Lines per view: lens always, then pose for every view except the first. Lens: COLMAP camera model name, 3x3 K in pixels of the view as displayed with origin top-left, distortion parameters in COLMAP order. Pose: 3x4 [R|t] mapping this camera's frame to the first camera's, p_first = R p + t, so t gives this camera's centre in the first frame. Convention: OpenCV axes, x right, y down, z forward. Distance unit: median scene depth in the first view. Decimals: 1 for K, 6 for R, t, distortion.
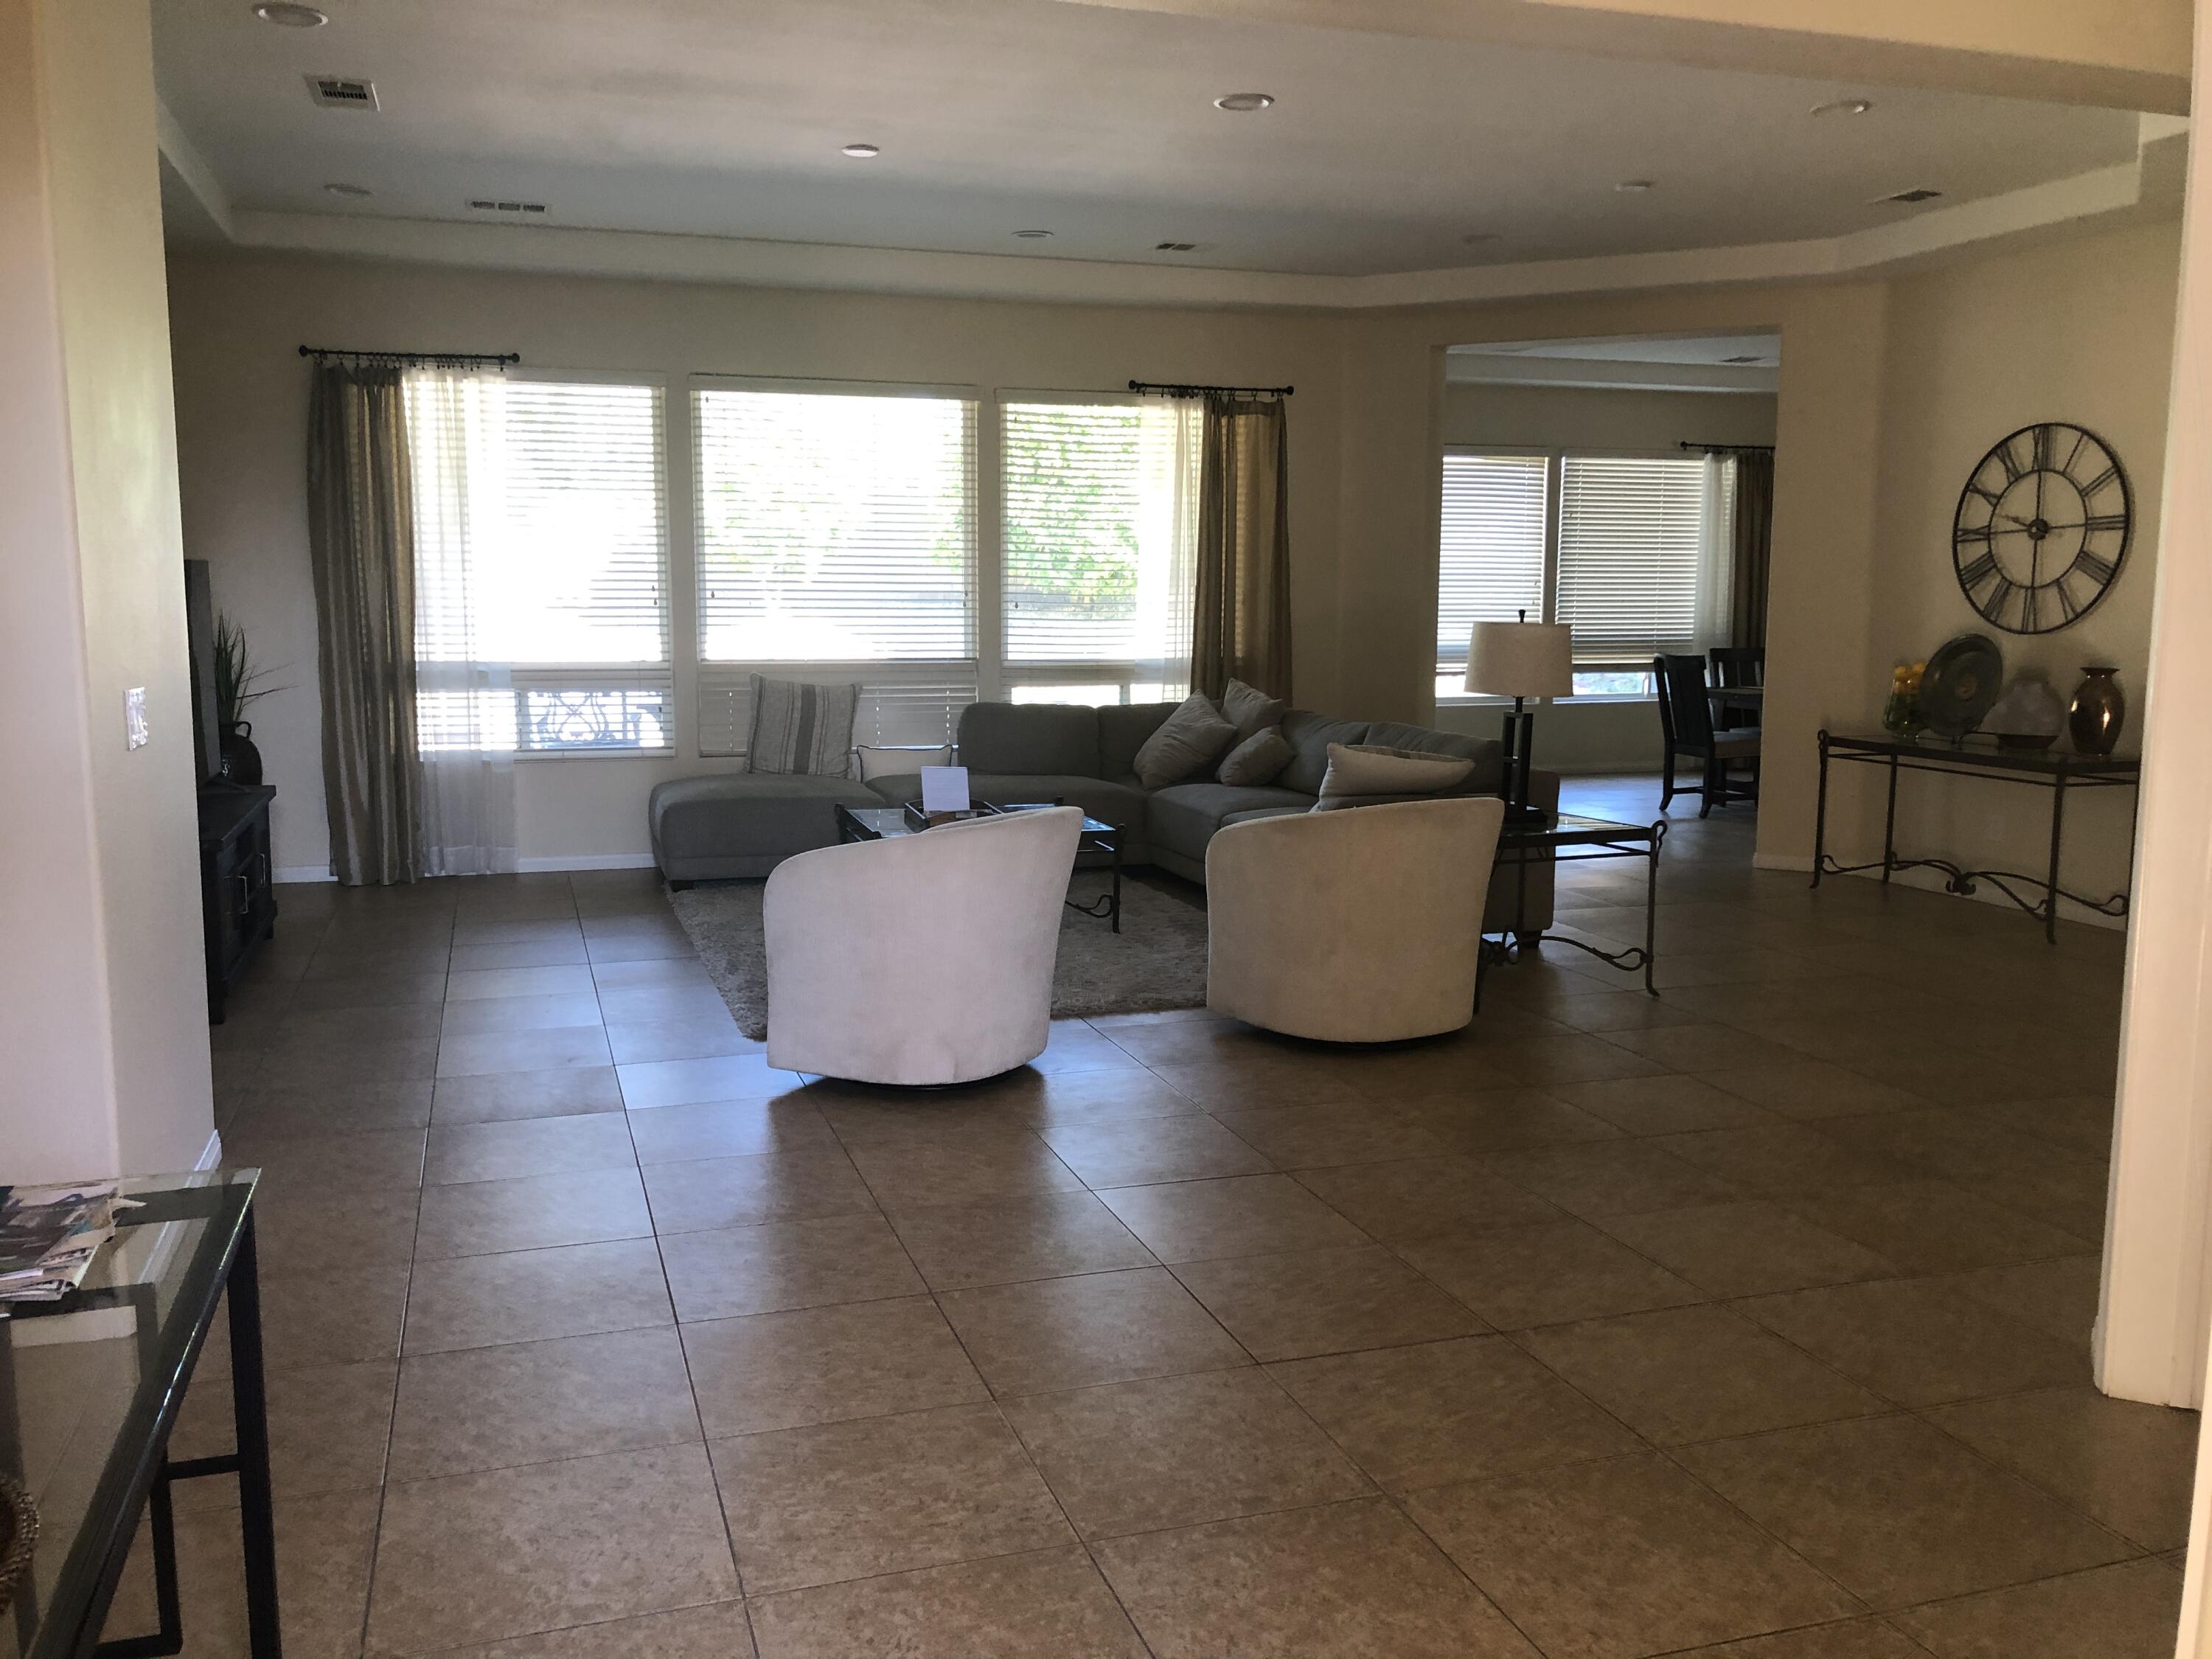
lens RADIAL K [[1835.8, 0, 1085.5], [0, 1835.8, 835.1], [0, 0, 1]] dist [0.037264, -0.026757]
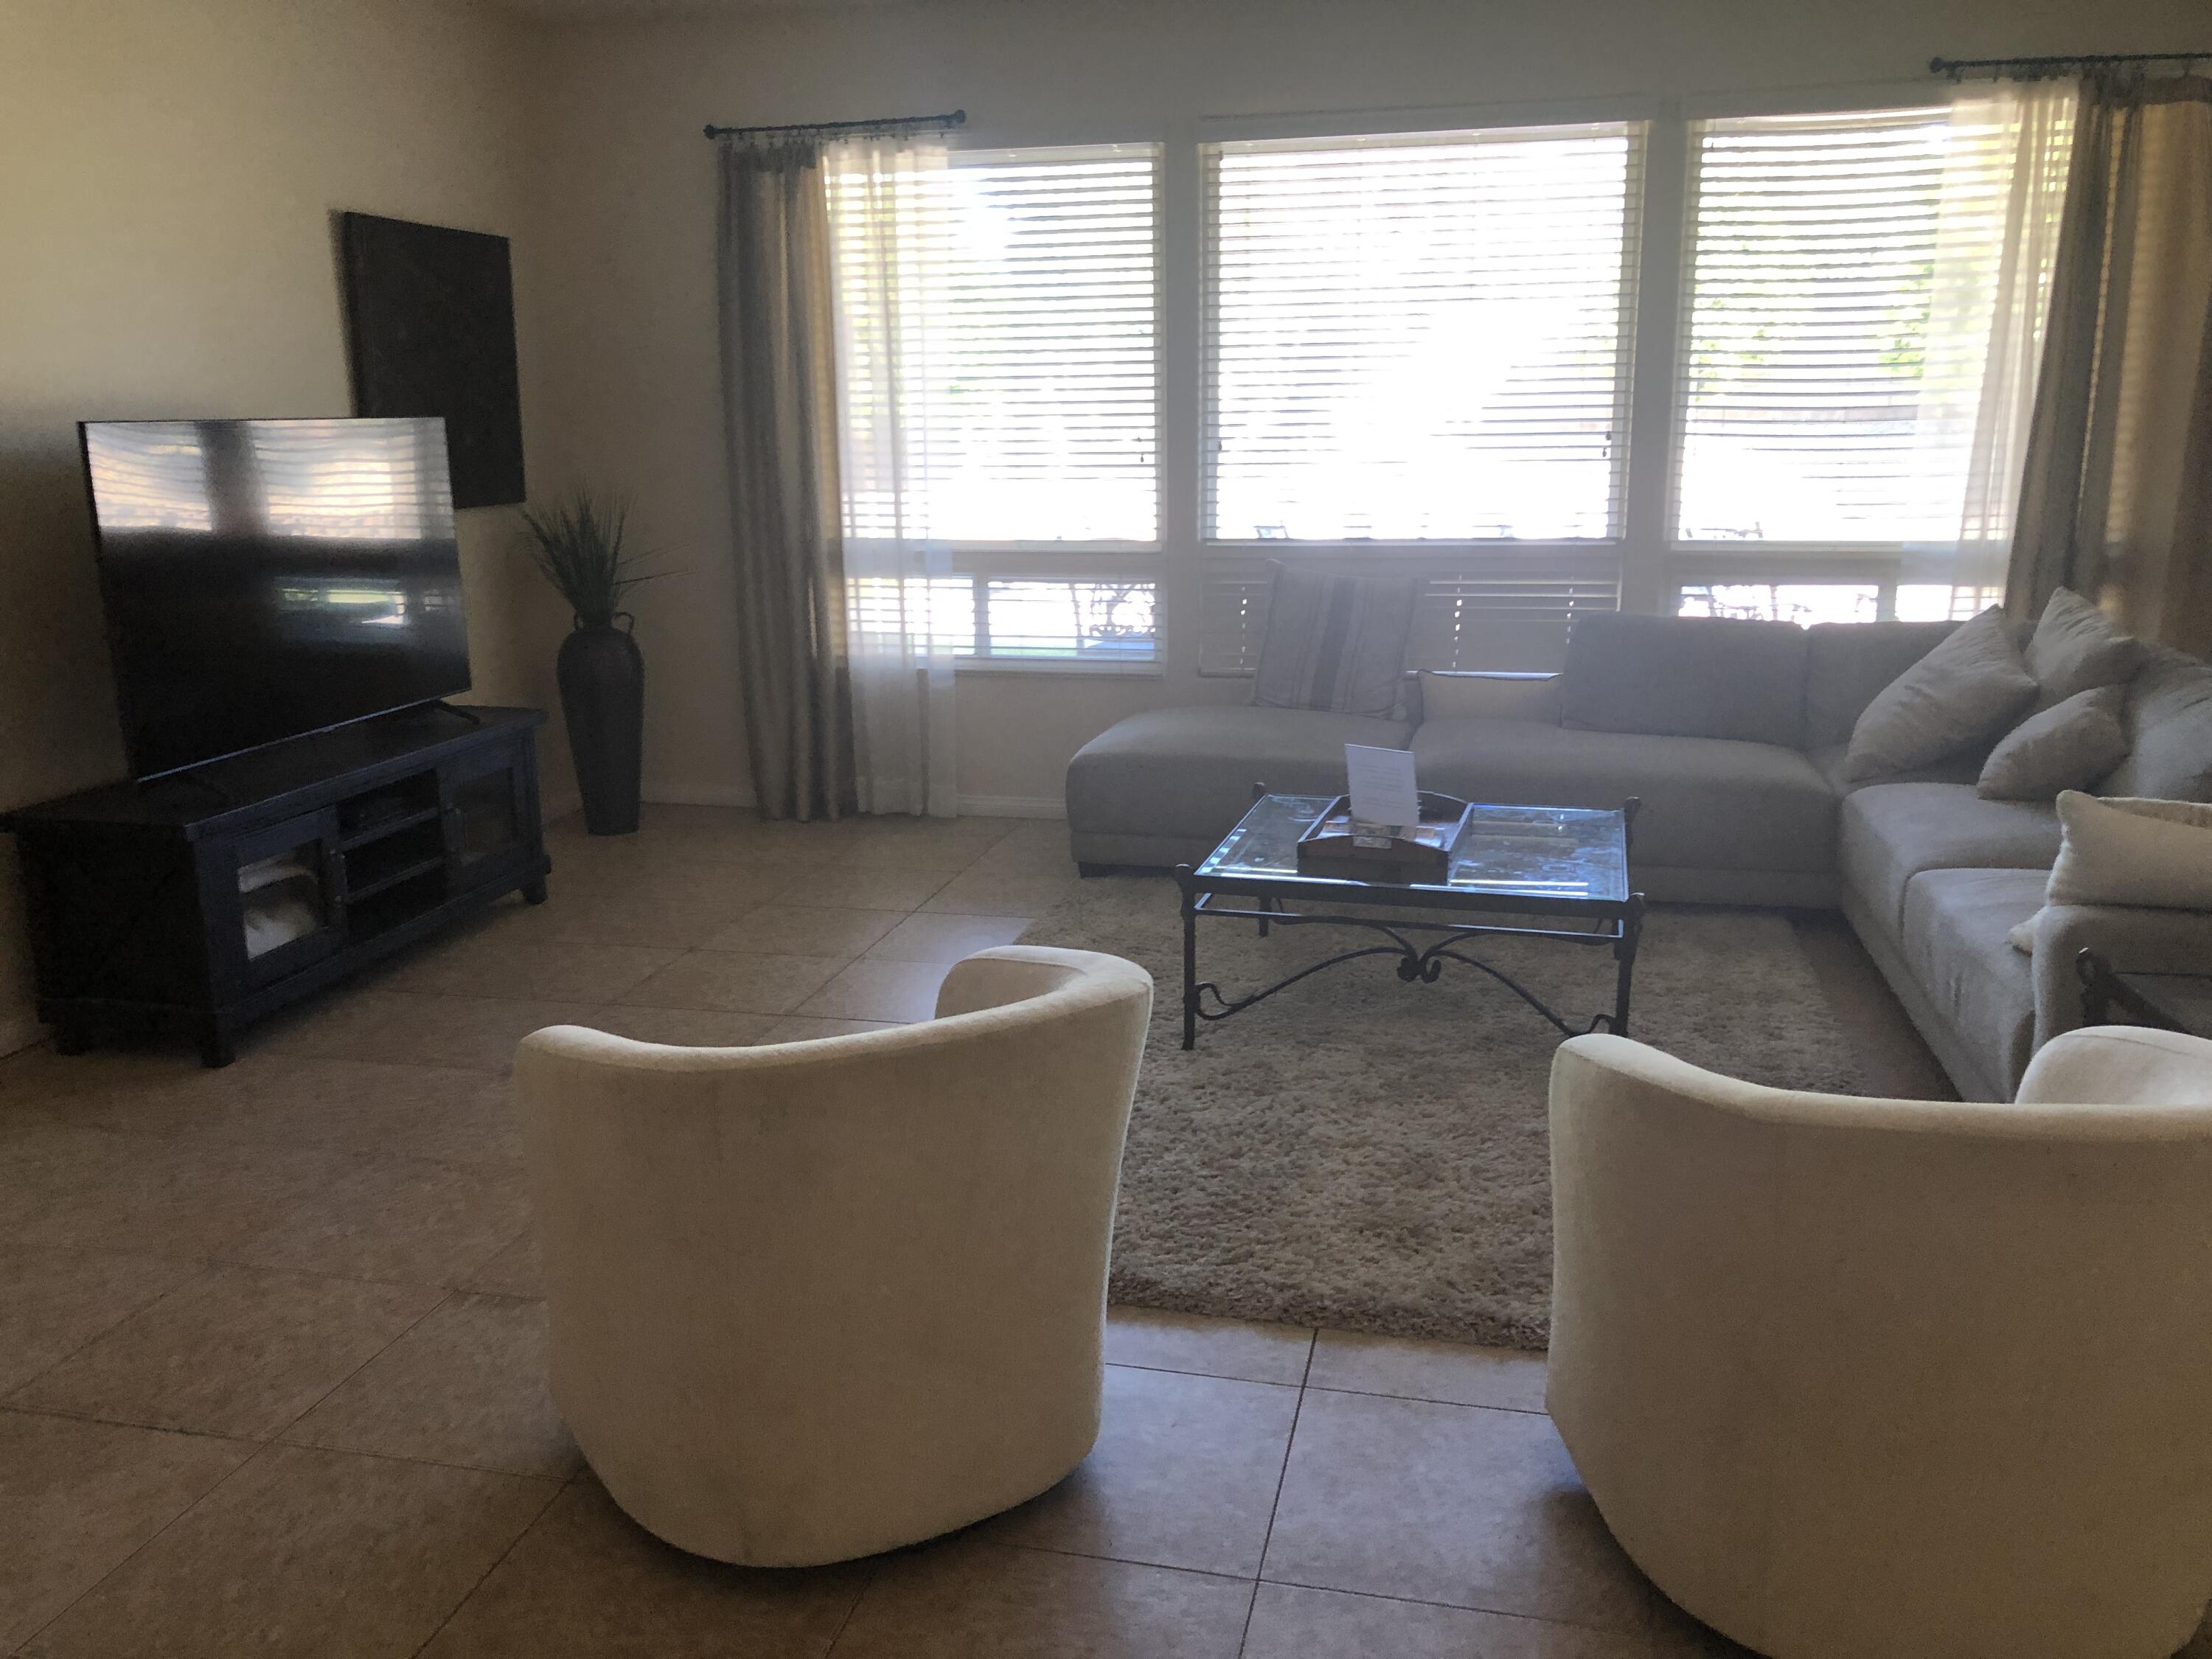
lens RADIAL K [[1835.8, 0, 1126.5], [0, 1835.8, 828.3], [0, 0, 1]] dist [0.037264, -0.026757]
pose [[0.855236, 0.102234, -0.508055, 0.134464], [-0.053505, 0.992529, 0.109655, -0.061185], [0.515469, -0.066597, 0.854316, 0.376726]]
